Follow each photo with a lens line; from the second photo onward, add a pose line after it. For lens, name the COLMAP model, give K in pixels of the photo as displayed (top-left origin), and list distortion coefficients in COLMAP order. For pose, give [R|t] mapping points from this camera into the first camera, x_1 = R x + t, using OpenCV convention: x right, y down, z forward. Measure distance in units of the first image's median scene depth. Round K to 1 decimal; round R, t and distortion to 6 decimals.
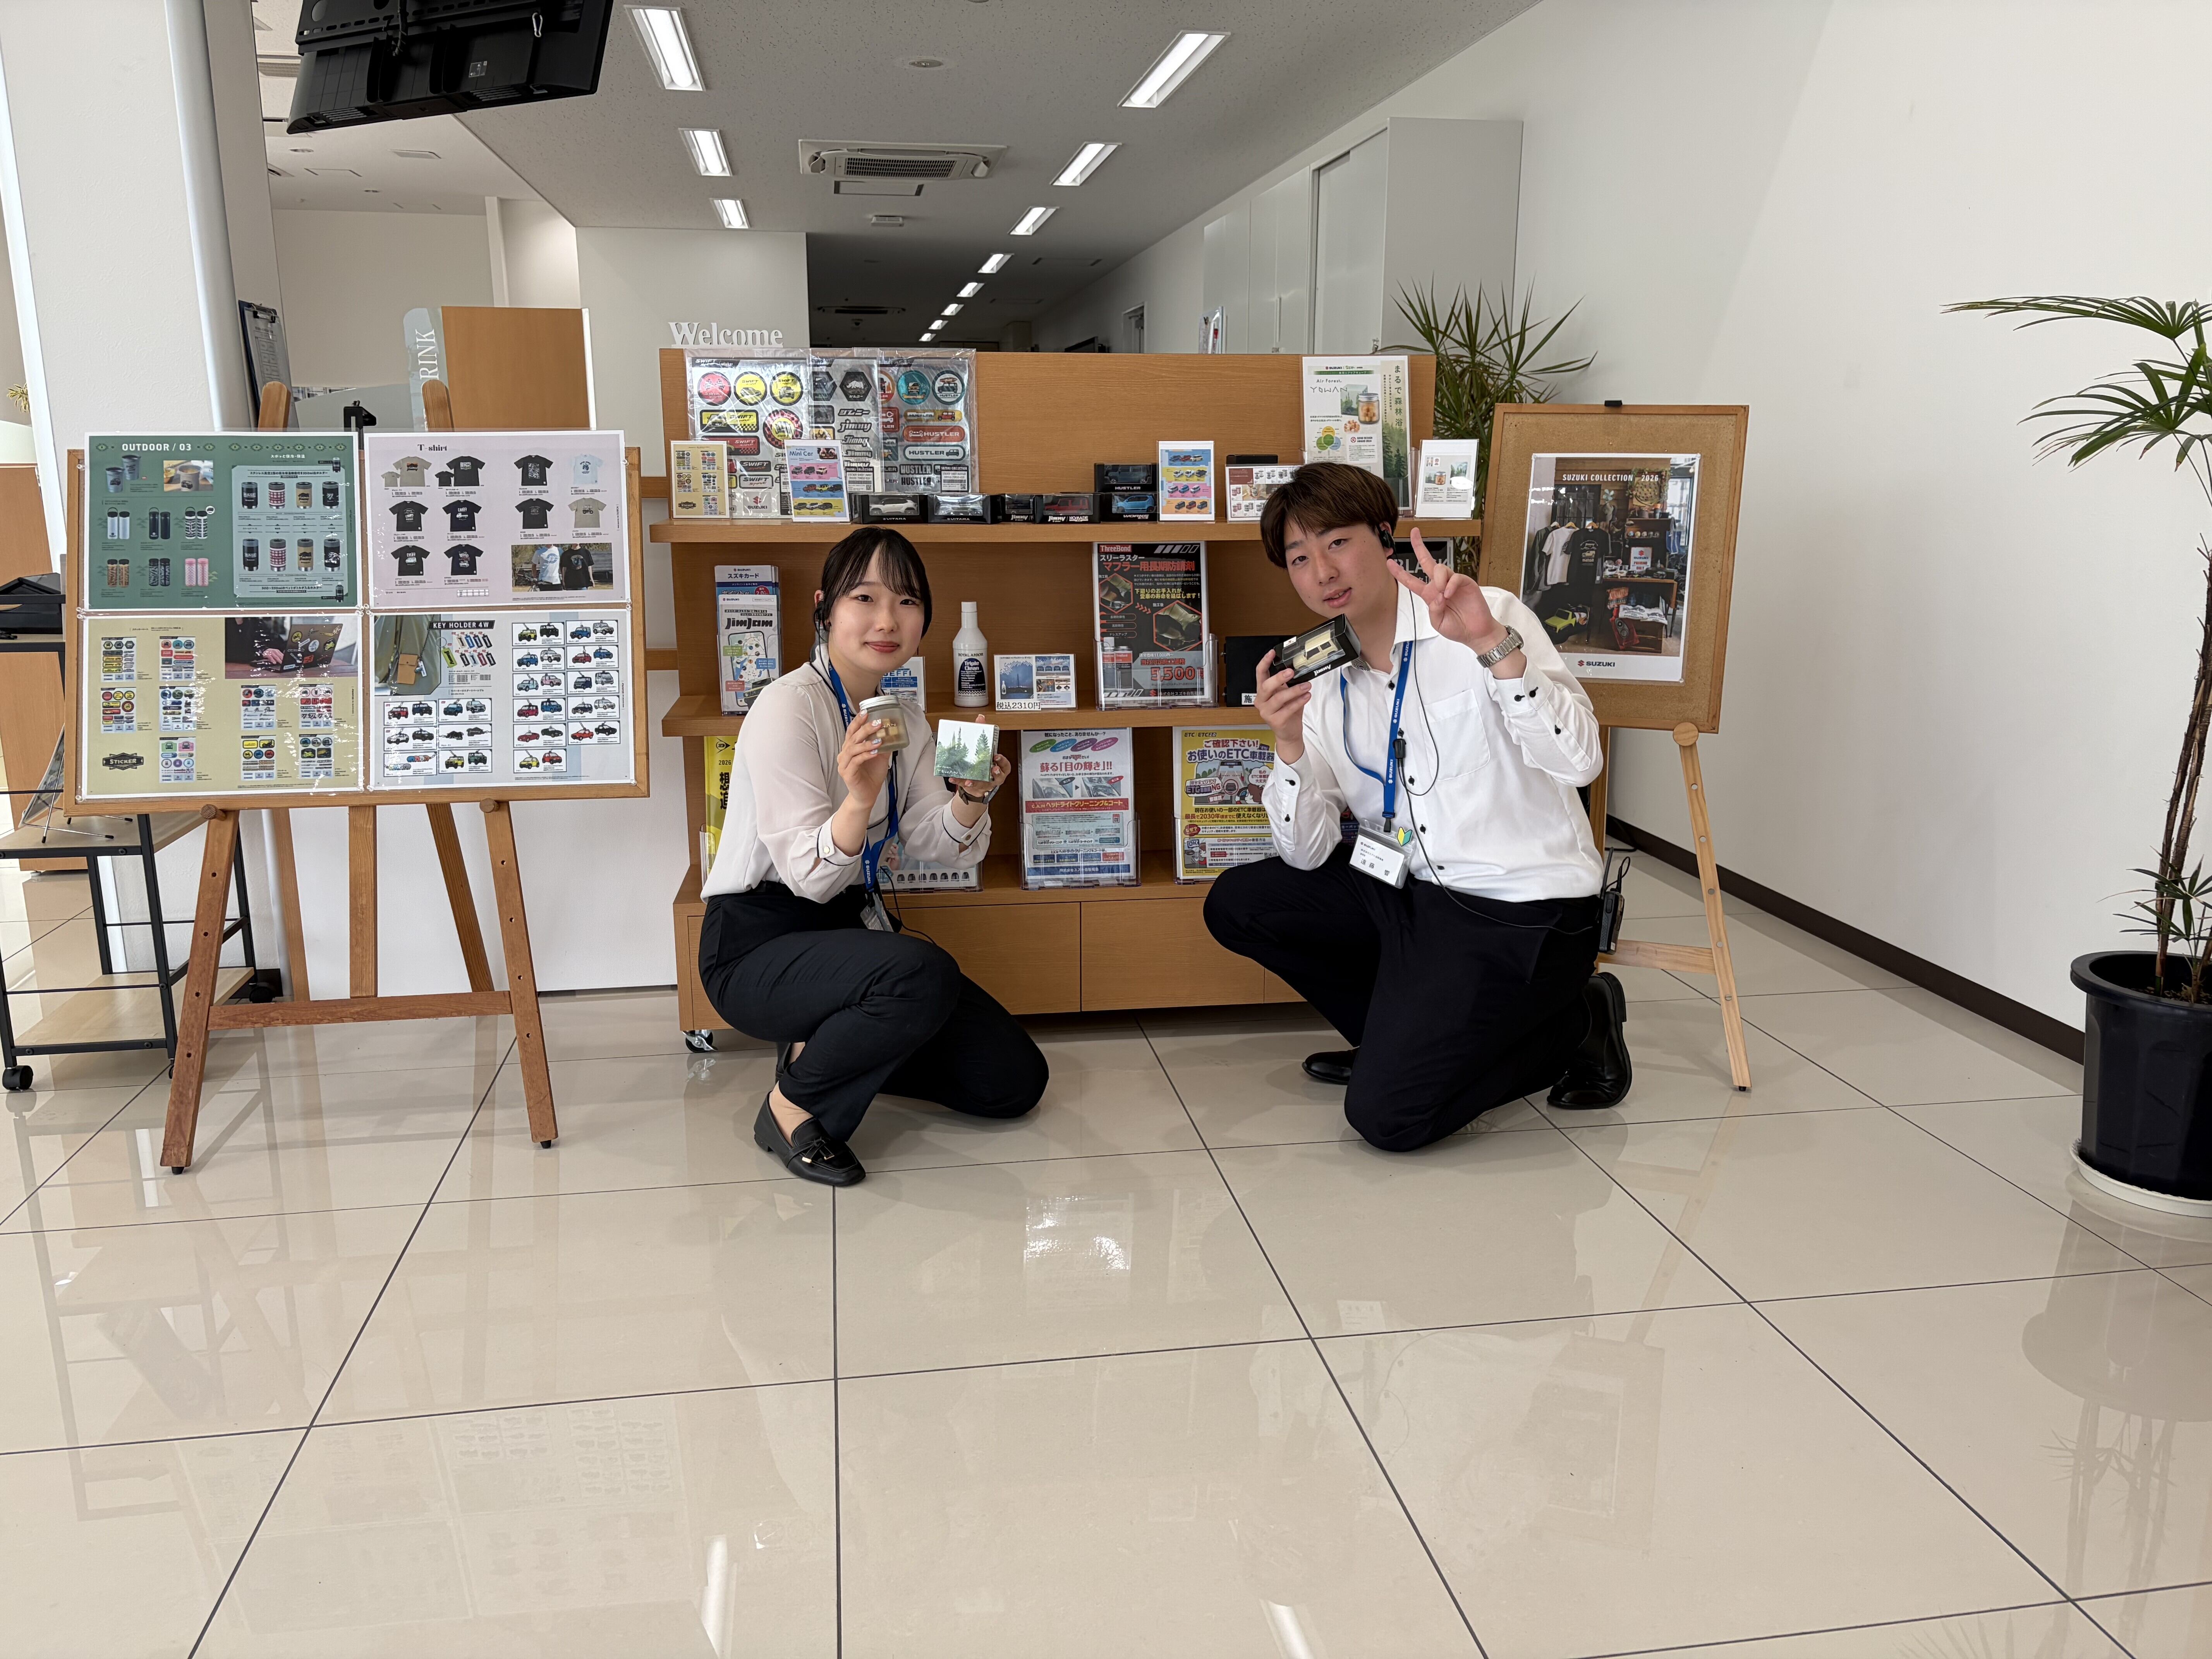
lens RADIAL K [[1669.1, 0, 1106.0], [0, 1669.1, 832.4], [0, 0, 1]] dist [-0.000458, -0.000314]
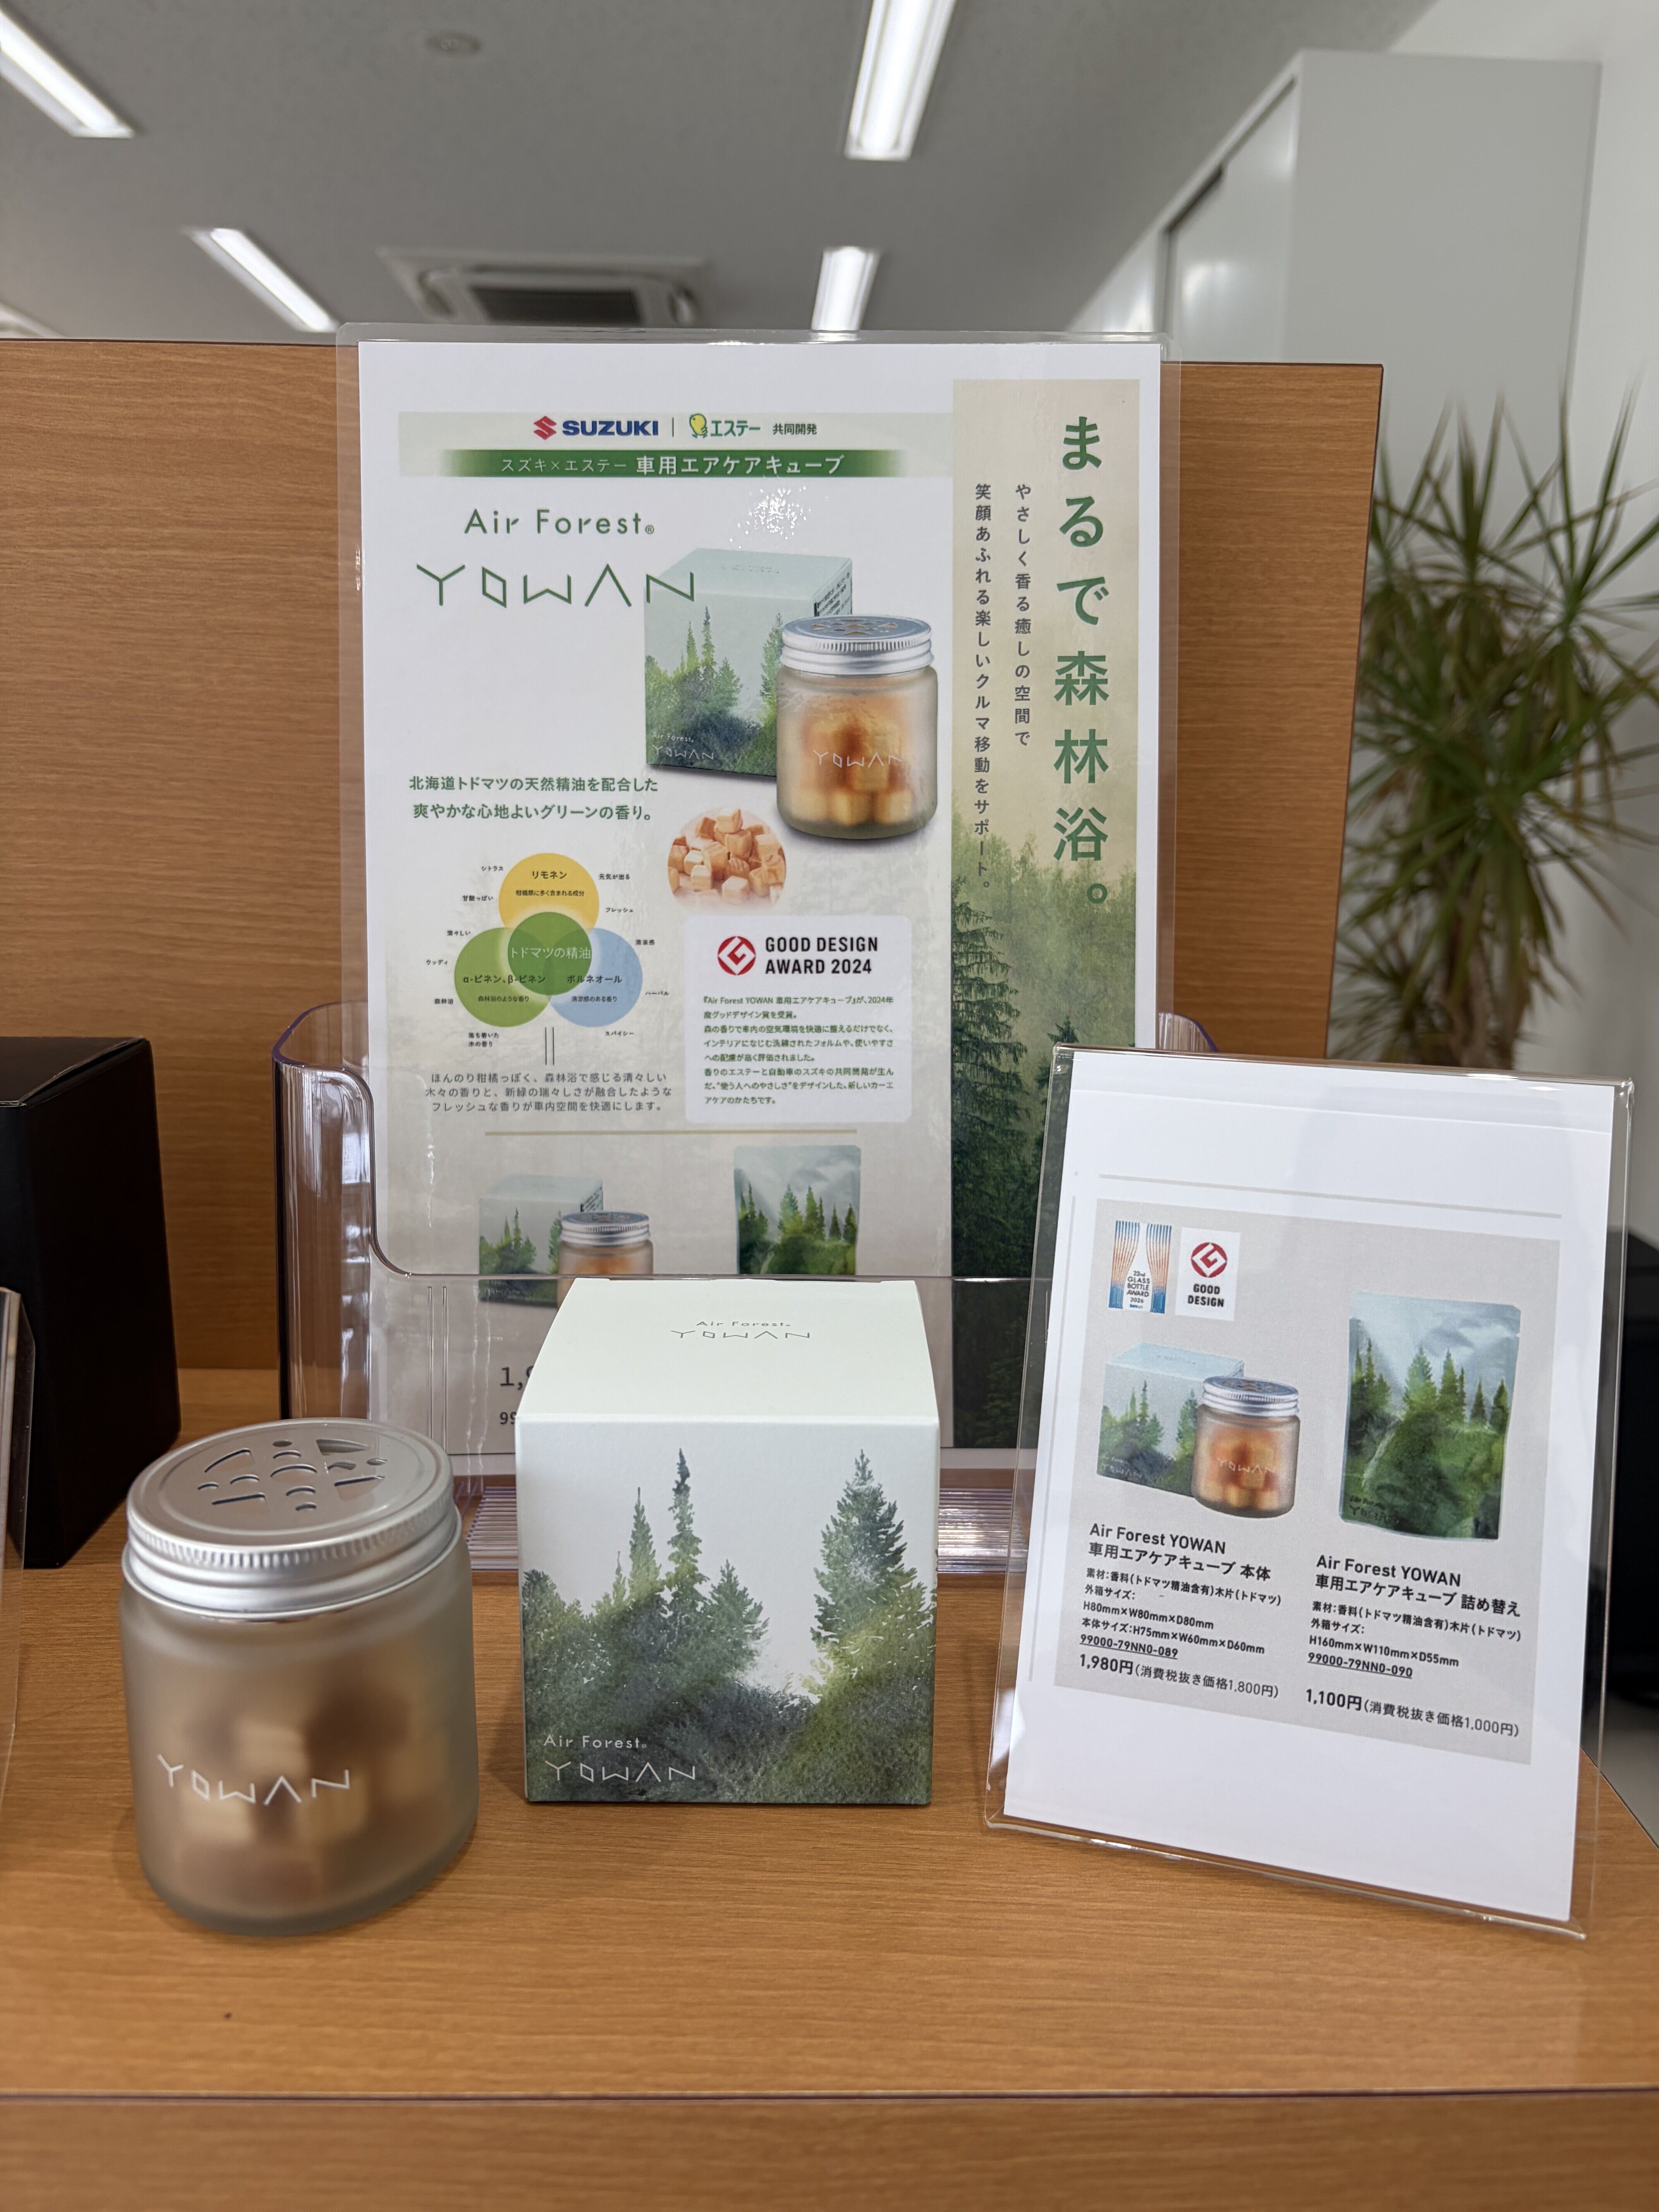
lens RADIAL K [[1669.1, 0, 823.4], [0, 1669.1, 1104.5], [0, 0, 1]] dist [-0.000458, -0.000314]
pose [[0.992159, 0.049397, -0.114807, 0.171601], [-0.048501, 0.998767, 0.010589, -0.224180], [0.115189, -0.004937, 0.993331, 0.861604]]
